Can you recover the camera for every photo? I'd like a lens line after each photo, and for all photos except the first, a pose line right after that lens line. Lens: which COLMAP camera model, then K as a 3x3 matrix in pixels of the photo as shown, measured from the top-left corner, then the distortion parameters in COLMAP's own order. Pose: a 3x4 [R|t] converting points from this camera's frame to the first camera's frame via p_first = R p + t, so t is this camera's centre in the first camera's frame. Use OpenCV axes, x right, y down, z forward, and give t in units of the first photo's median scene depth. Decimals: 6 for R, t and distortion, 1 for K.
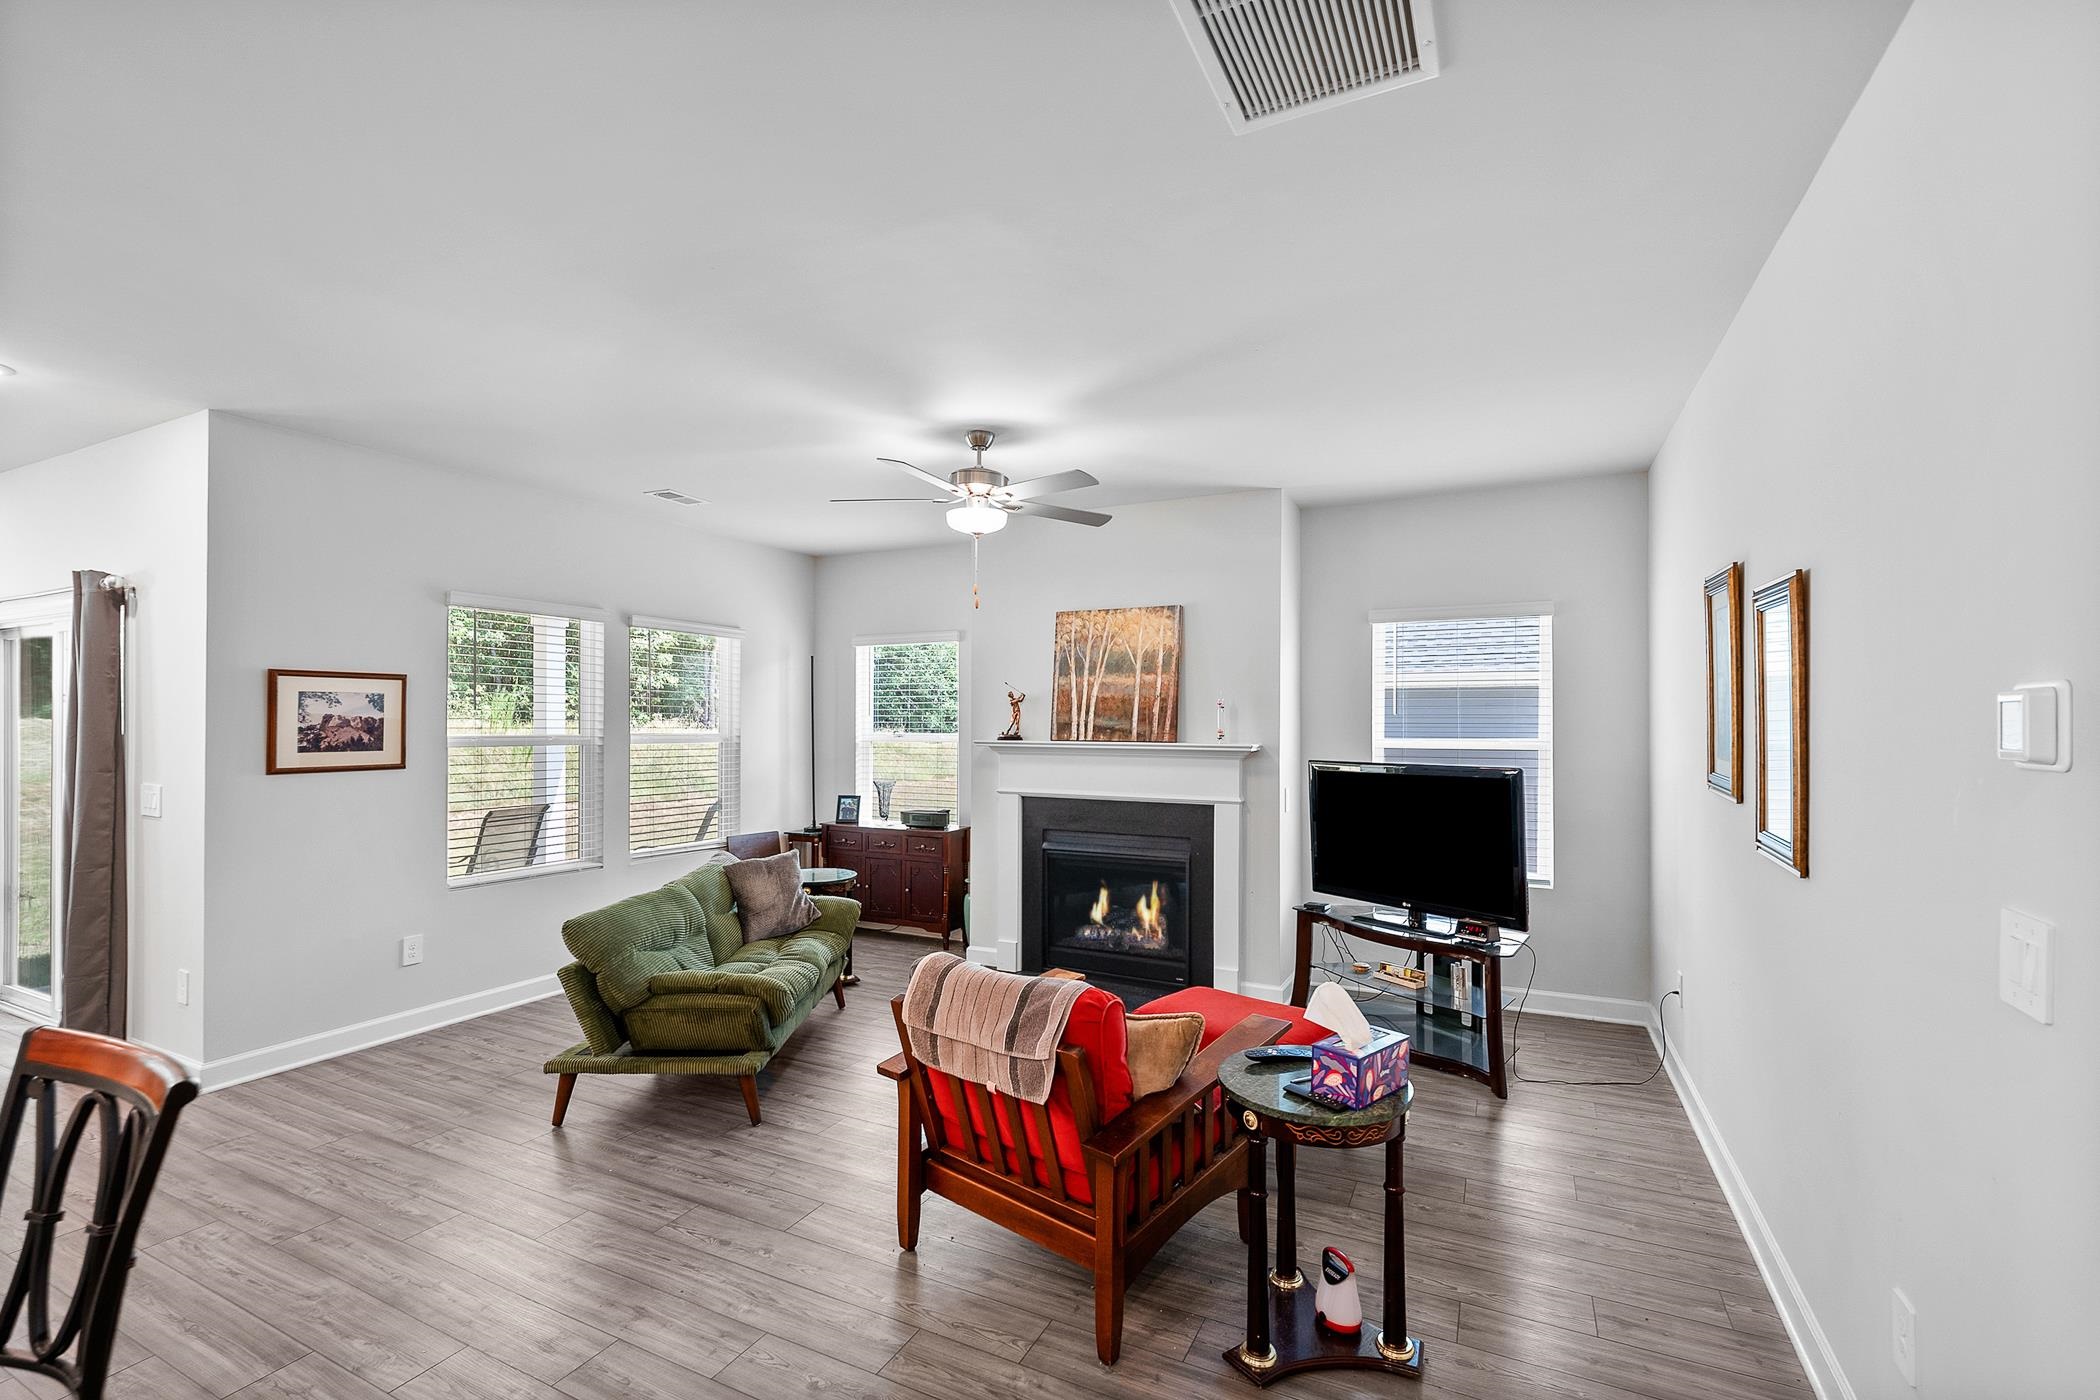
lens RADIAL K [[923.8, 0, 1044.9], [0, 923.8, 723.6], [0, 0, 1]] dist [0.014472, -0.008489]
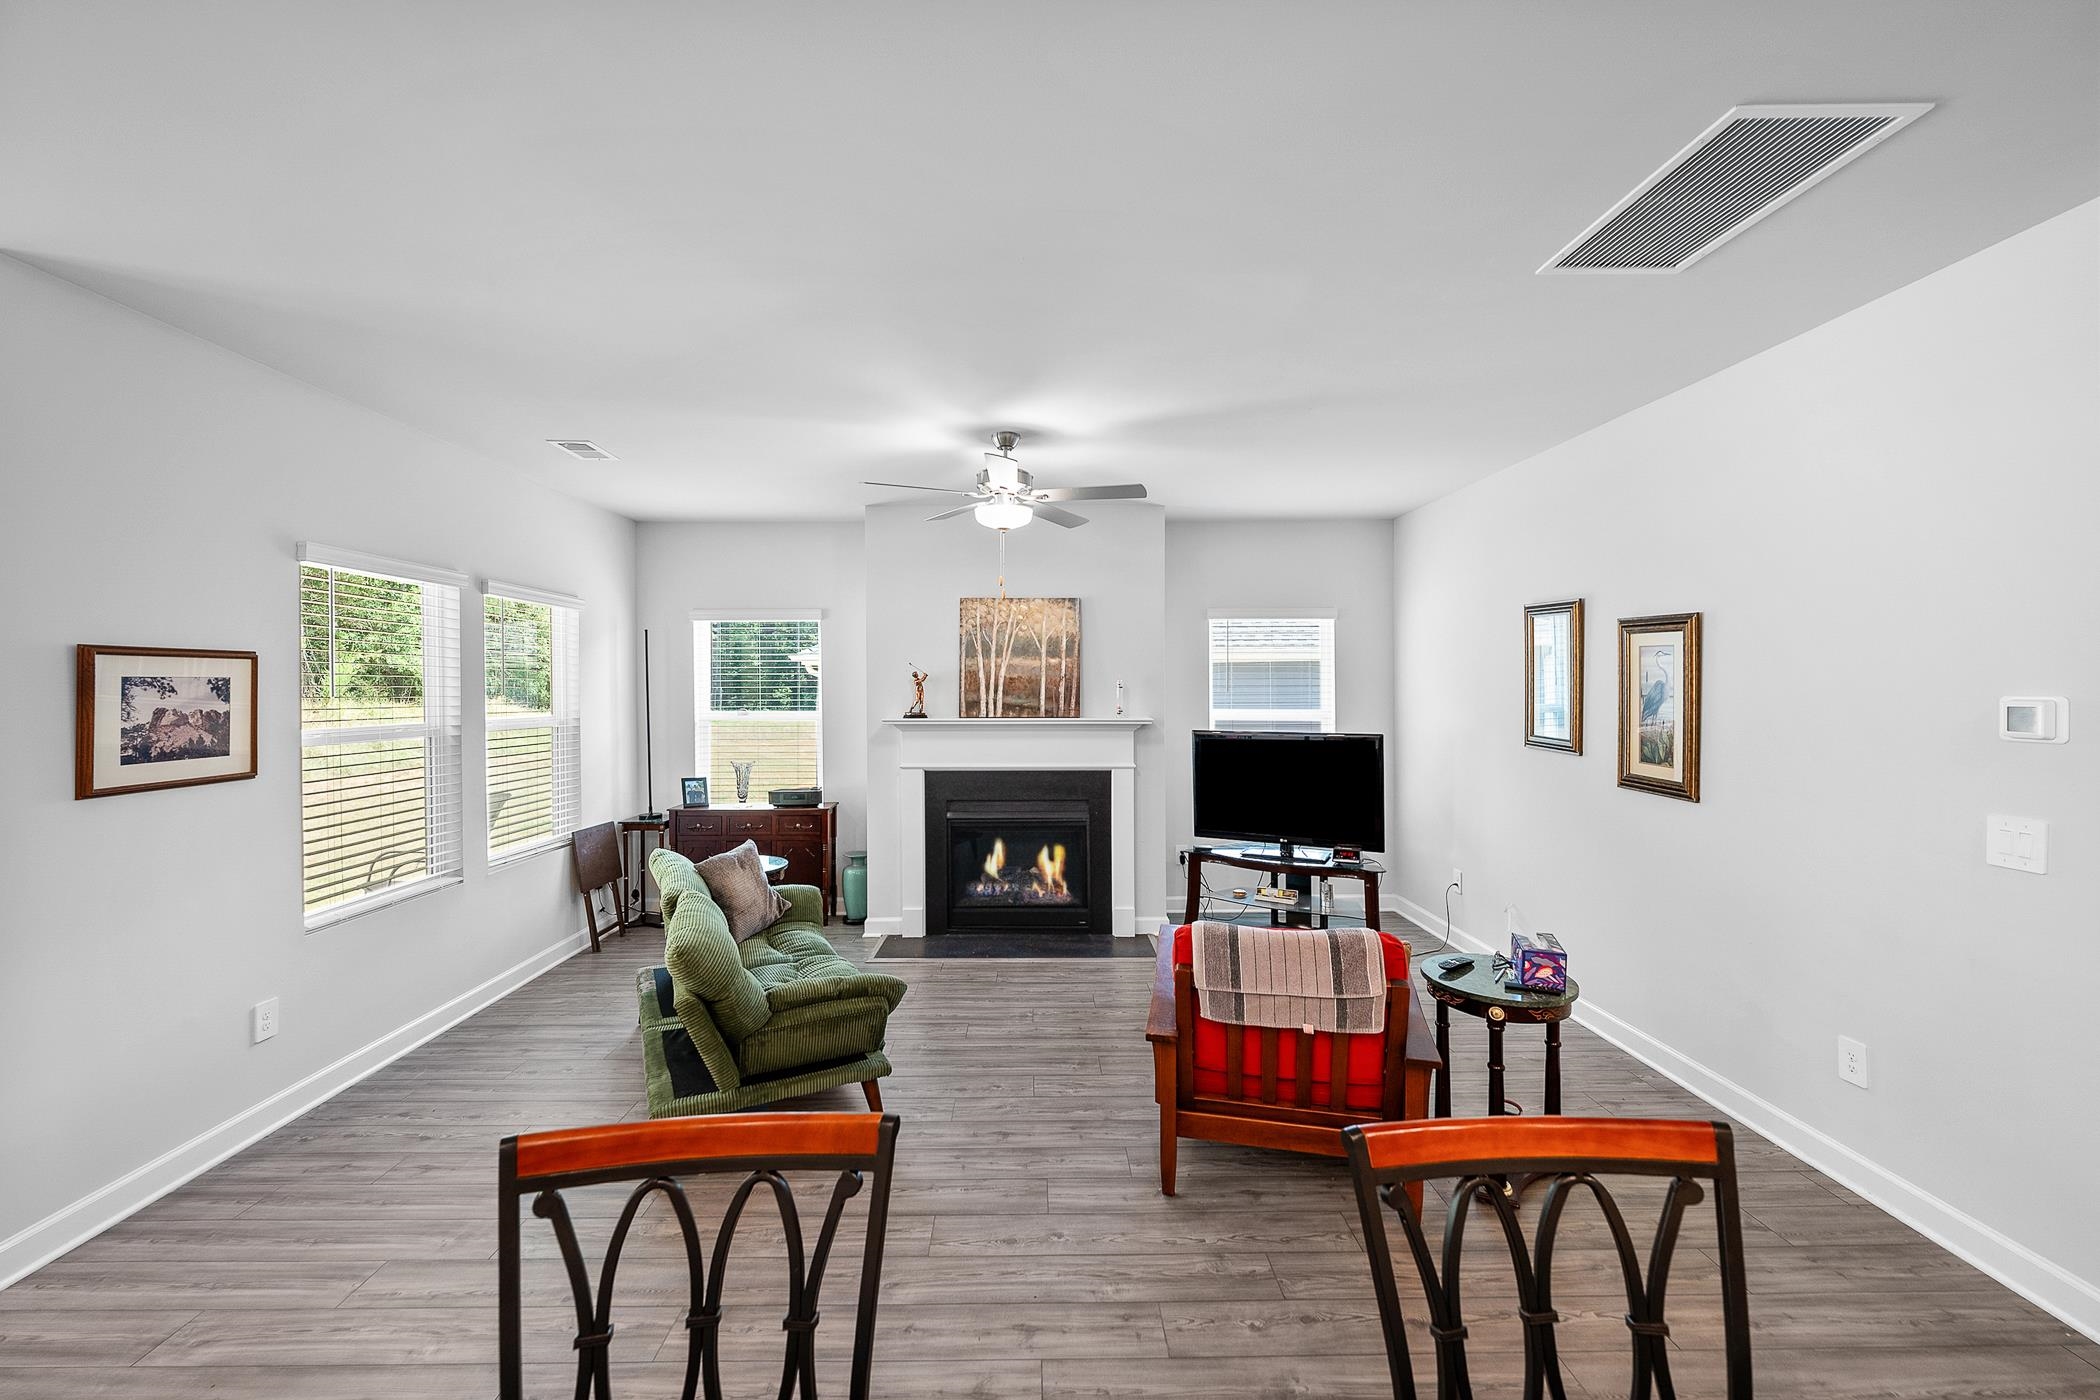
lens RADIAL K [[833.7, 0, 1040.1], [0, 833.7, 693.7], [0, 0, 1]] dist [0.000415, -0.000042]
pose [[0.887424, -0.009006, 0.460866, -0.398332], [0.005510, 0.999945, 0.008930, -0.019749], [-0.460921, -0.005385, 0.887425, 0.107295]]
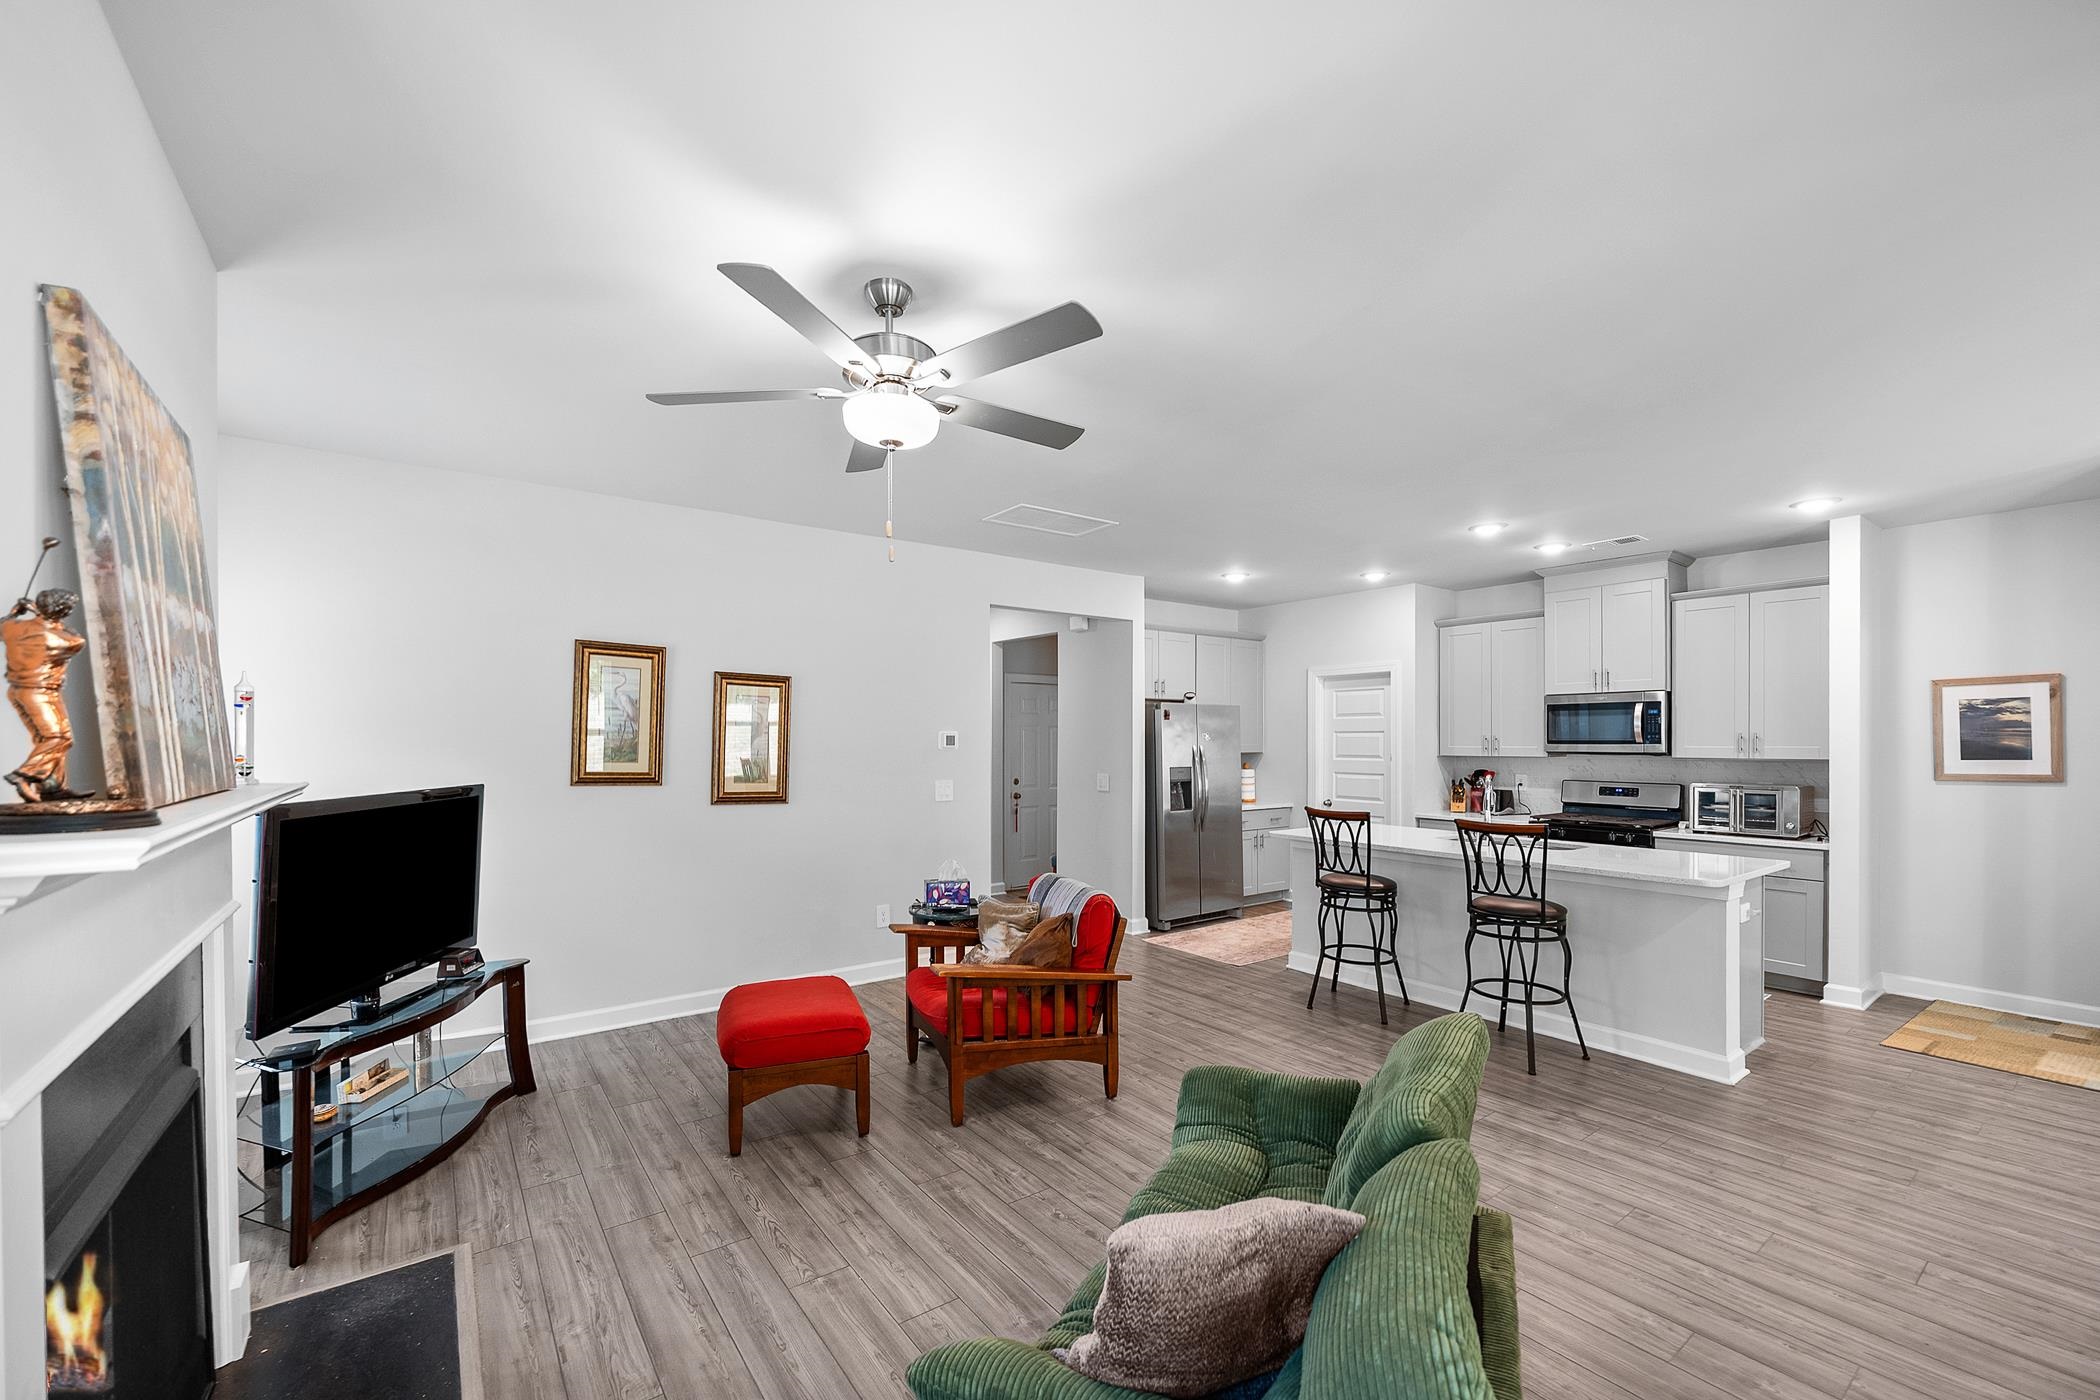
lens RADIAL K [[851.2, 0, 1050.7], [0, 851.2, 720.1], [0, 0, 1]] dist [0.000144, -0.000078]
pose [[-0.895028, 0.010368, 0.445889, -0.362111], [-0.001156, 0.999672, -0.025565, 0.001933], [-0.446008, -0.023397, -0.894723, 1.228756]]
